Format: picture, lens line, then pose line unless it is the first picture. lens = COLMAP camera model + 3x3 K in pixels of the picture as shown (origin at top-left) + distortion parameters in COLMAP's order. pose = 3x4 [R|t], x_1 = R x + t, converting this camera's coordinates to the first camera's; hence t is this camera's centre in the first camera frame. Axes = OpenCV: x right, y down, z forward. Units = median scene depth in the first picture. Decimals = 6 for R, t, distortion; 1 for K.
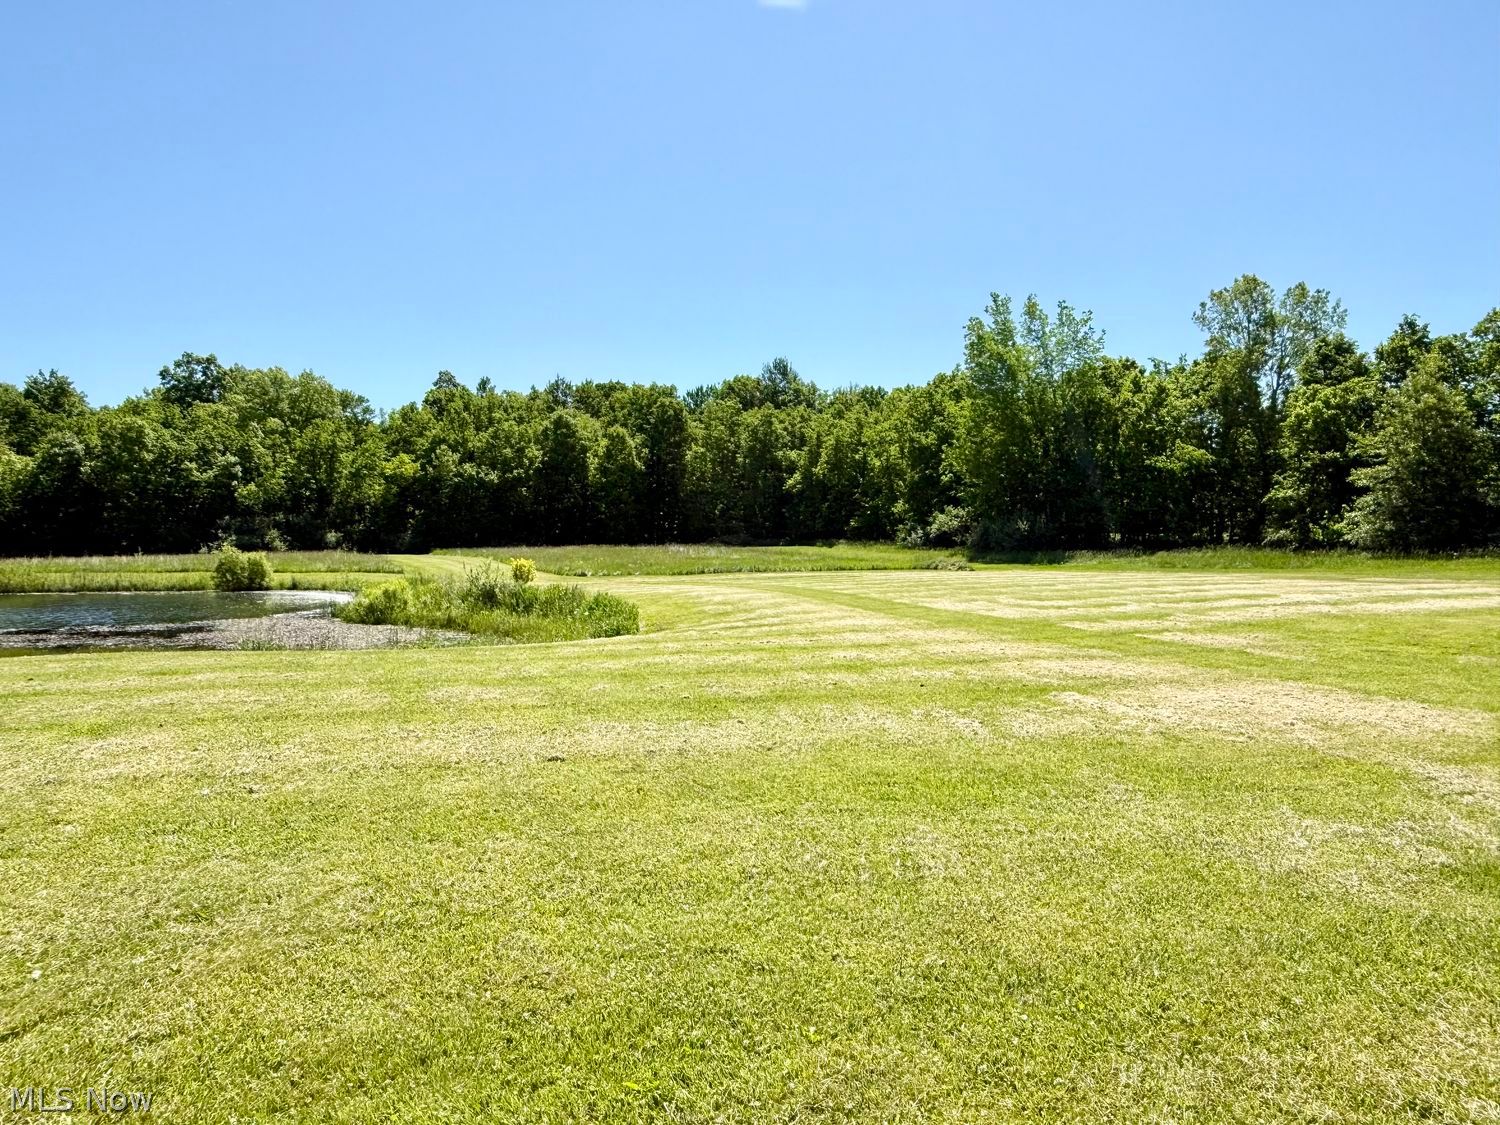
lens RADIAL K [[1036.7, 0, 752.7], [0, 1036.7, 563.9], [0, 0, 1]] dist [-0.008353, -0.007731]
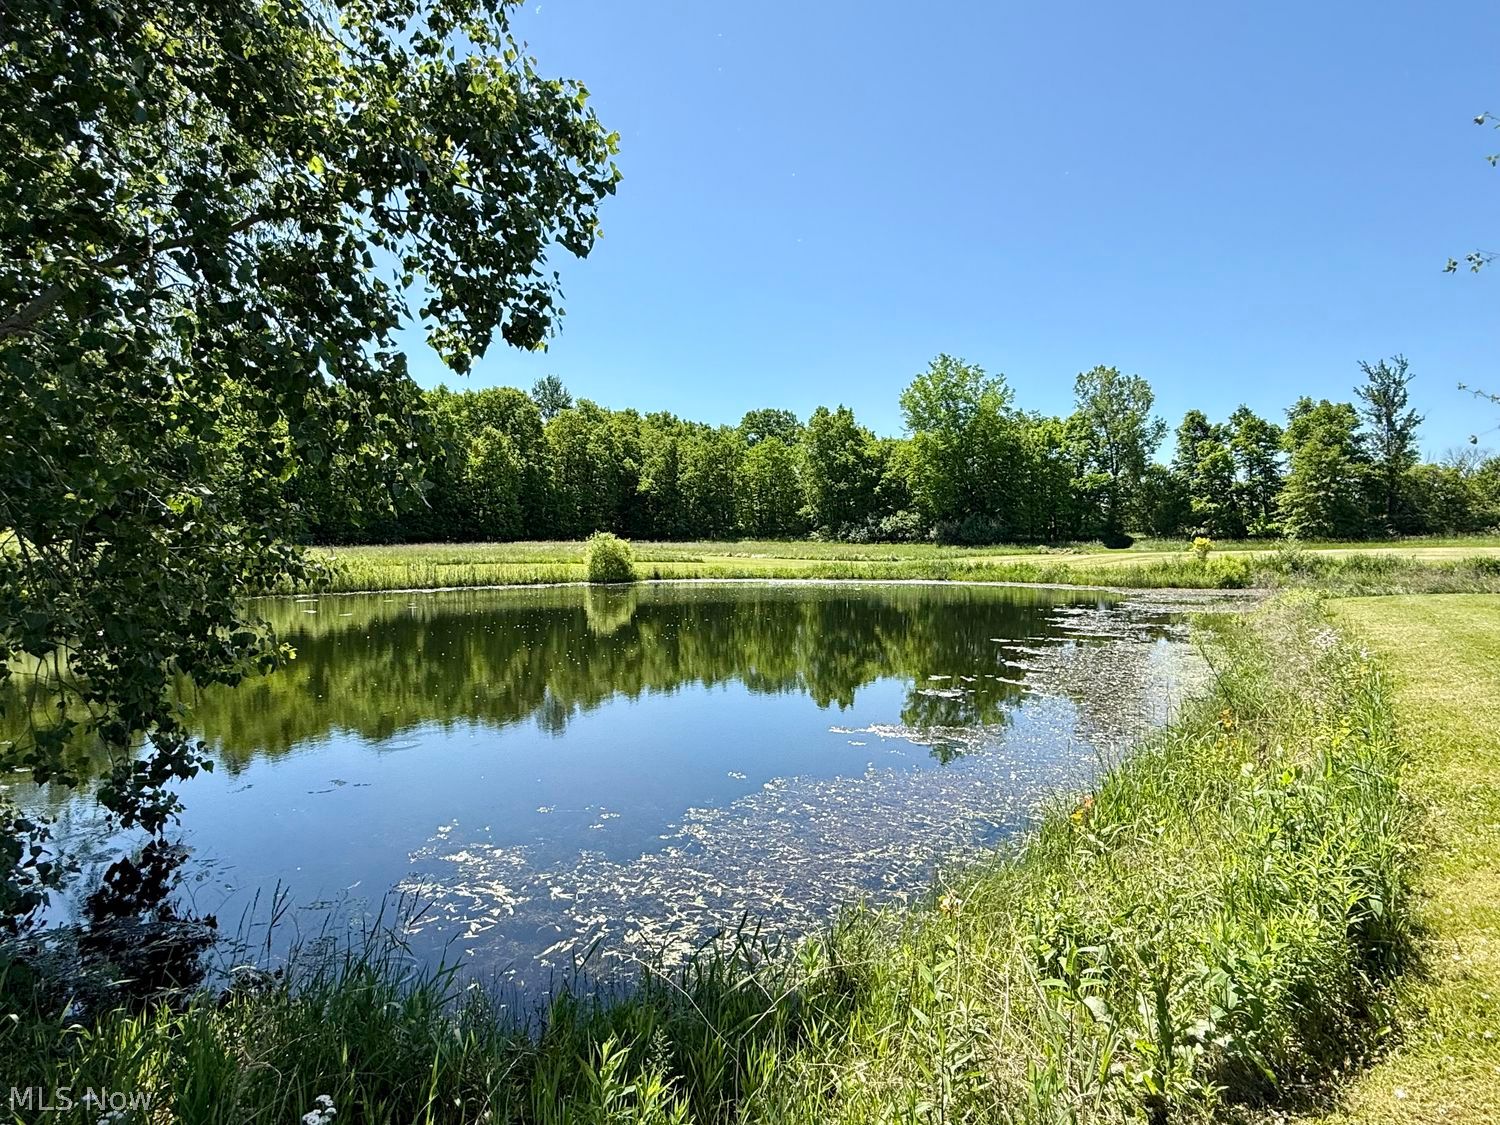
lens RADIAL K [[869.7, 0, 749.1], [0, 869.7, 562.7], [0, 0, 1]] dist [0.006347, 0.004453]
pose [[0.803251, -0.011730, 0.595525, -0.456795], [0.014303, 0.999898, 0.000403, 0.005354], [-0.595469, 0.008194, 0.803336, 0.171626]]
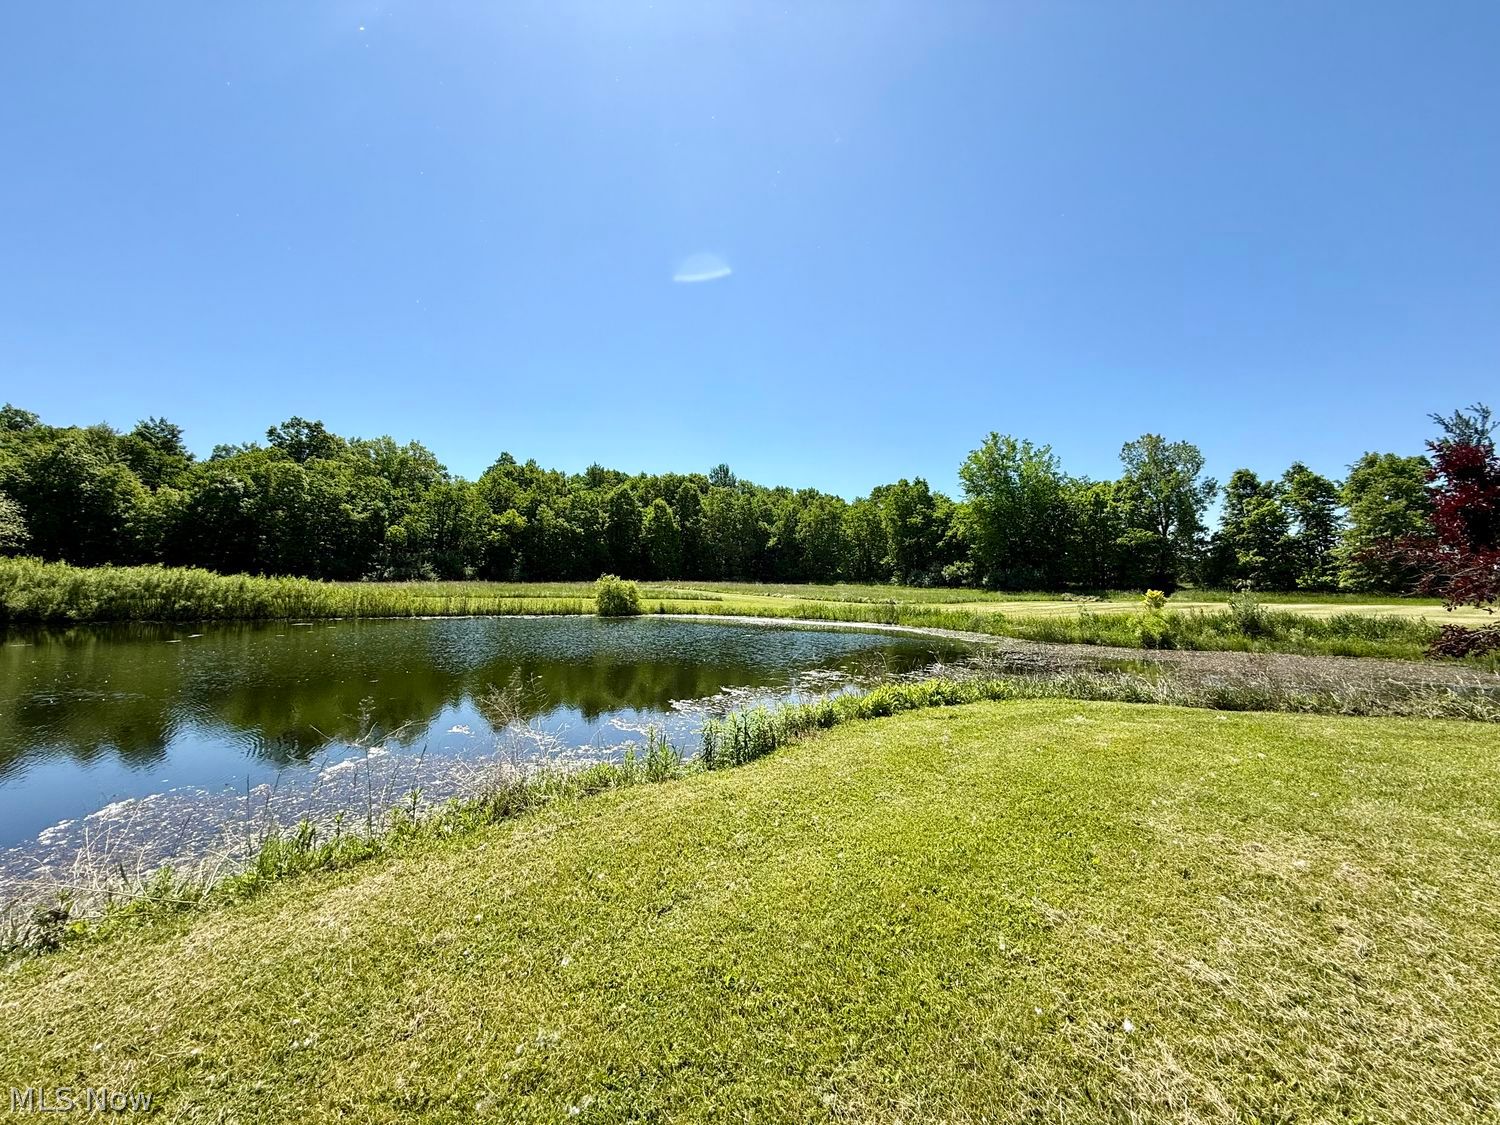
lens RADIAL K [[598.1, 0, 737.1], [0, 598.1, 555.9], [0, 0, 1]] dist [0.000378, -0.001176]
pose [[0.943112, 0.034125, 0.330721, -0.316820], [-0.011980, 0.997561, -0.068769, 0.002638], [-0.332261, 0.060895, 0.941220, 0.186423]]
